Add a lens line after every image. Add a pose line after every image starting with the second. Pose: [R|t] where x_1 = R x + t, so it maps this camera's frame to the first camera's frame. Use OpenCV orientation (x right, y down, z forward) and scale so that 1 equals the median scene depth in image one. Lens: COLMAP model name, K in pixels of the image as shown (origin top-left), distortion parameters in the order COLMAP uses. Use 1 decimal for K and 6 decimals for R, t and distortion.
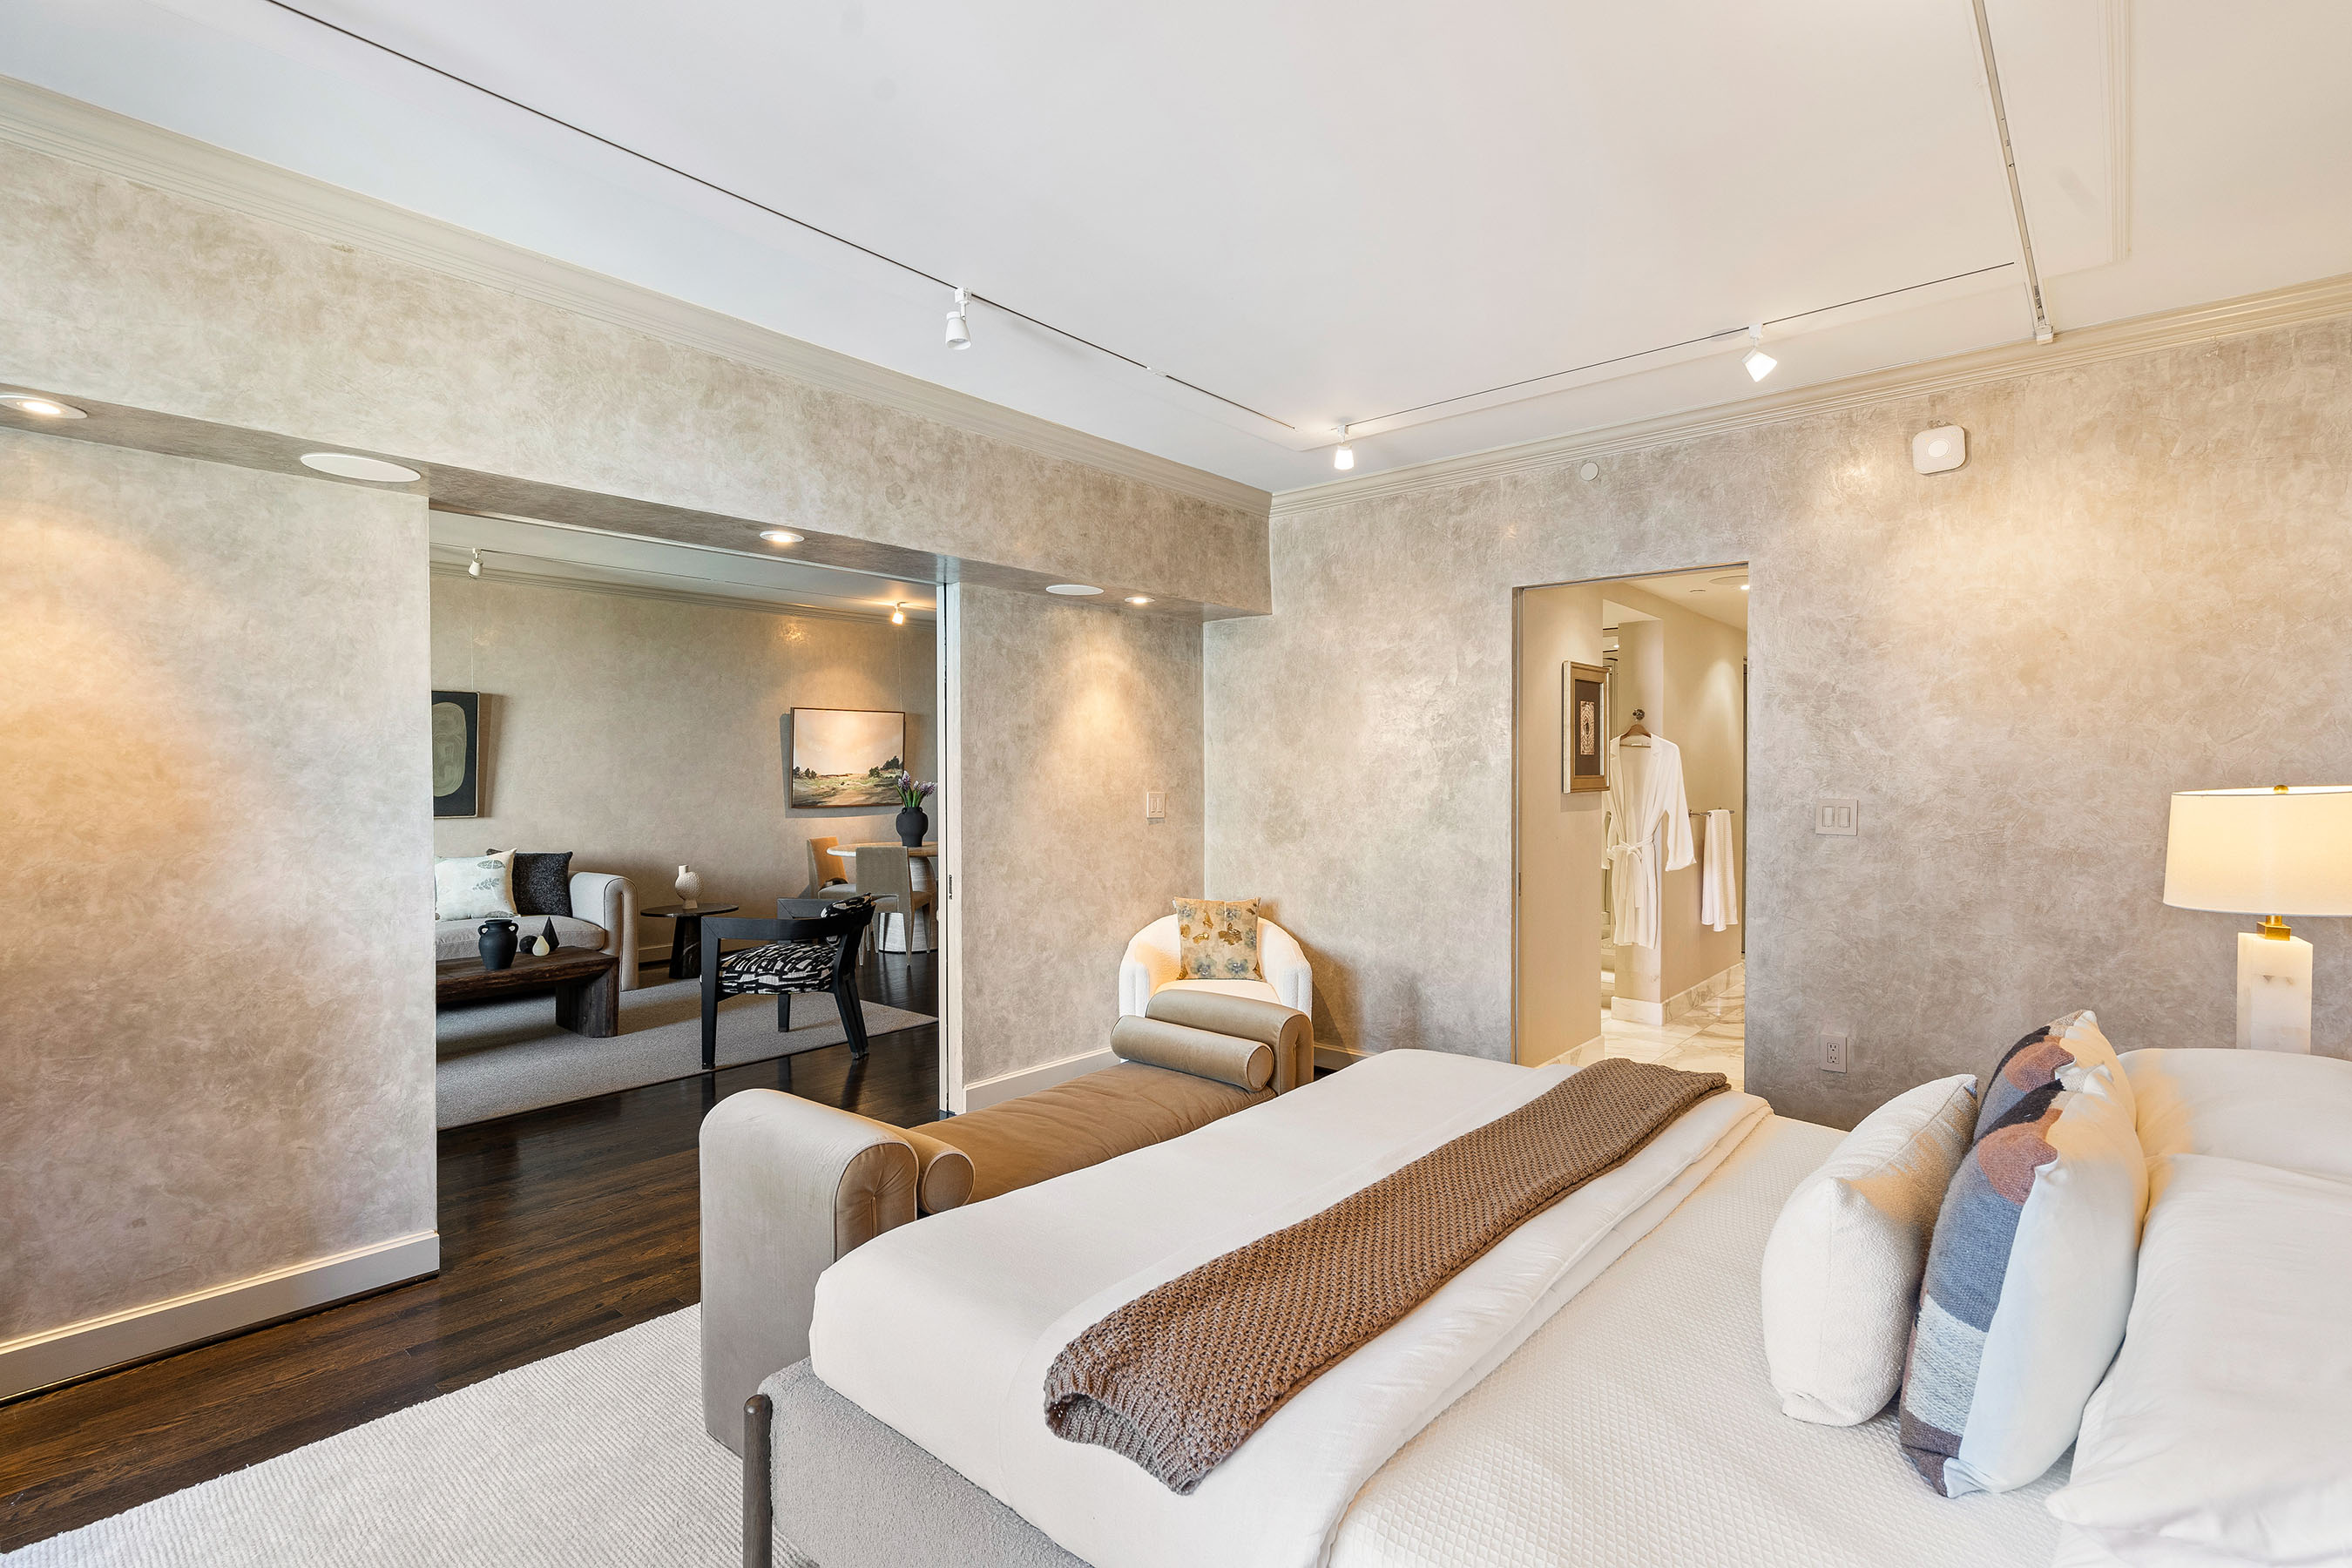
lens RADIAL K [[1089.4, 0, 1196.1], [0, 1089.4, 786.4], [0, 0, 1]] dist [-0.001105, 0.000502]
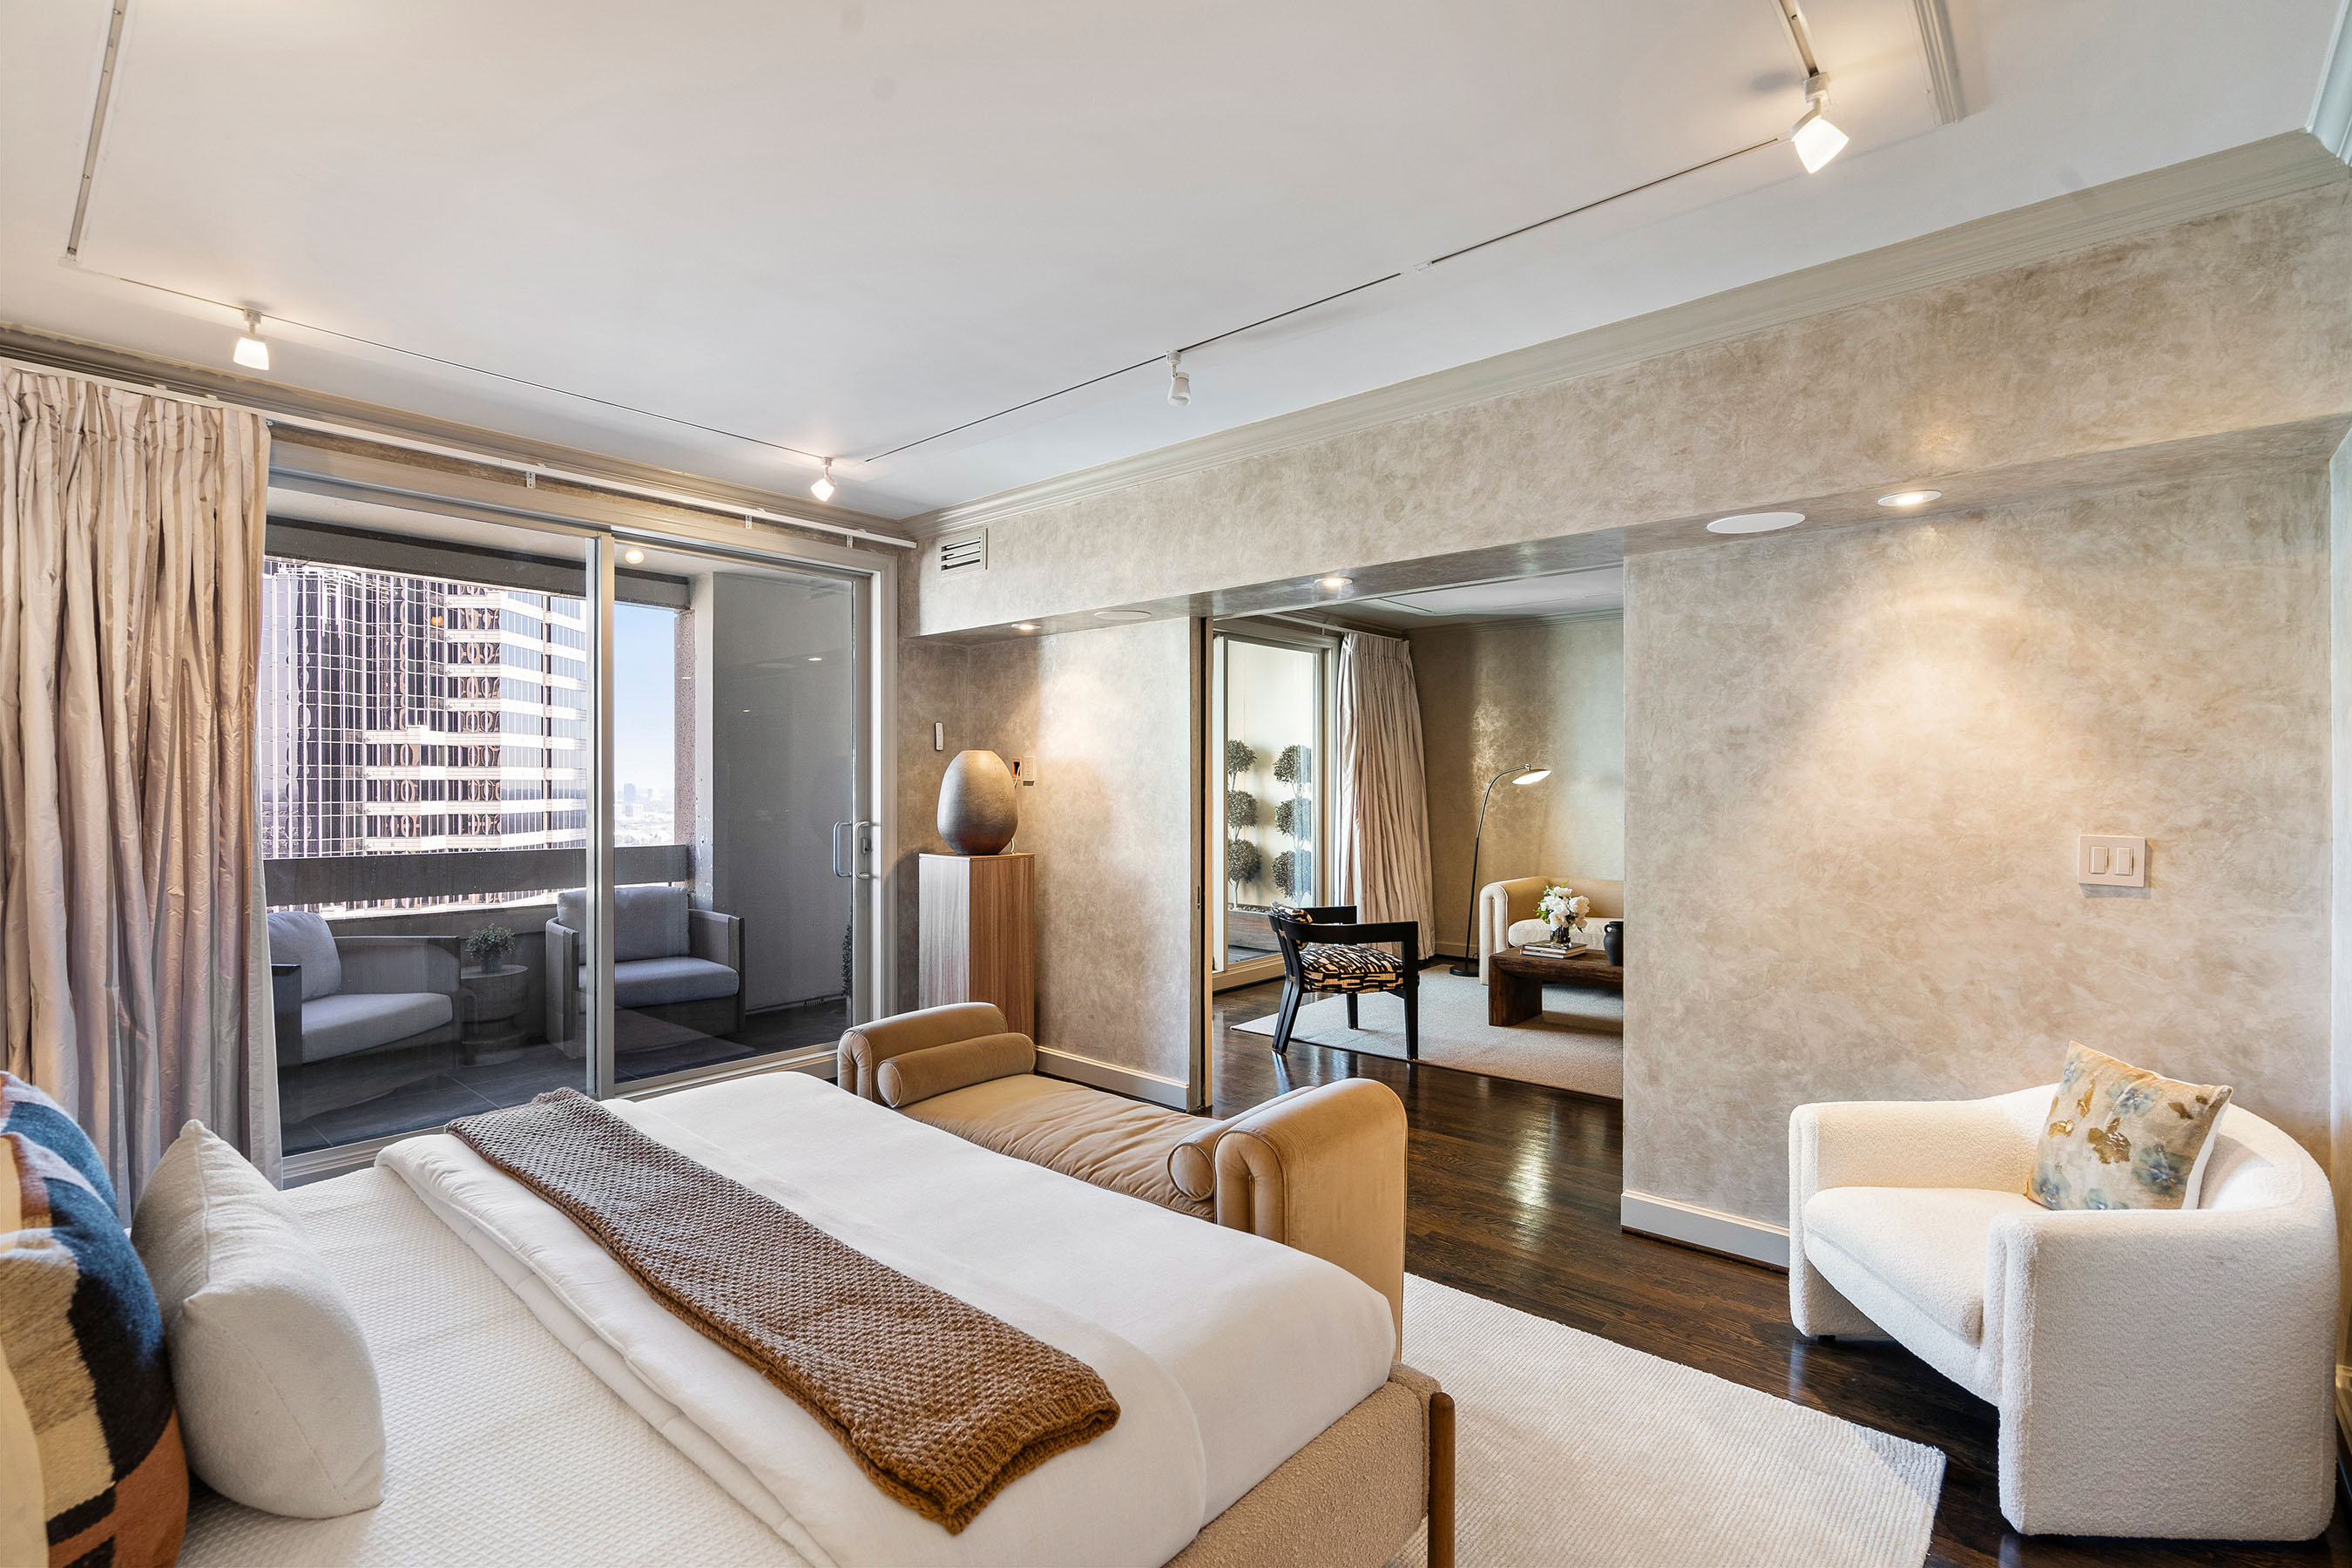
lens RADIAL K [[1089.4, 0, 1194.9], [0, 1089.4, 785.4], [0, 0, 1]] dist [-0.001105, 0.000502]
pose [[-0.014117, -0.000887, -0.999900, 0.571482], [-0.015235, 0.999884, -0.000672, -0.013593], [0.999784, 0.015224, -0.014129, 0.680091]]
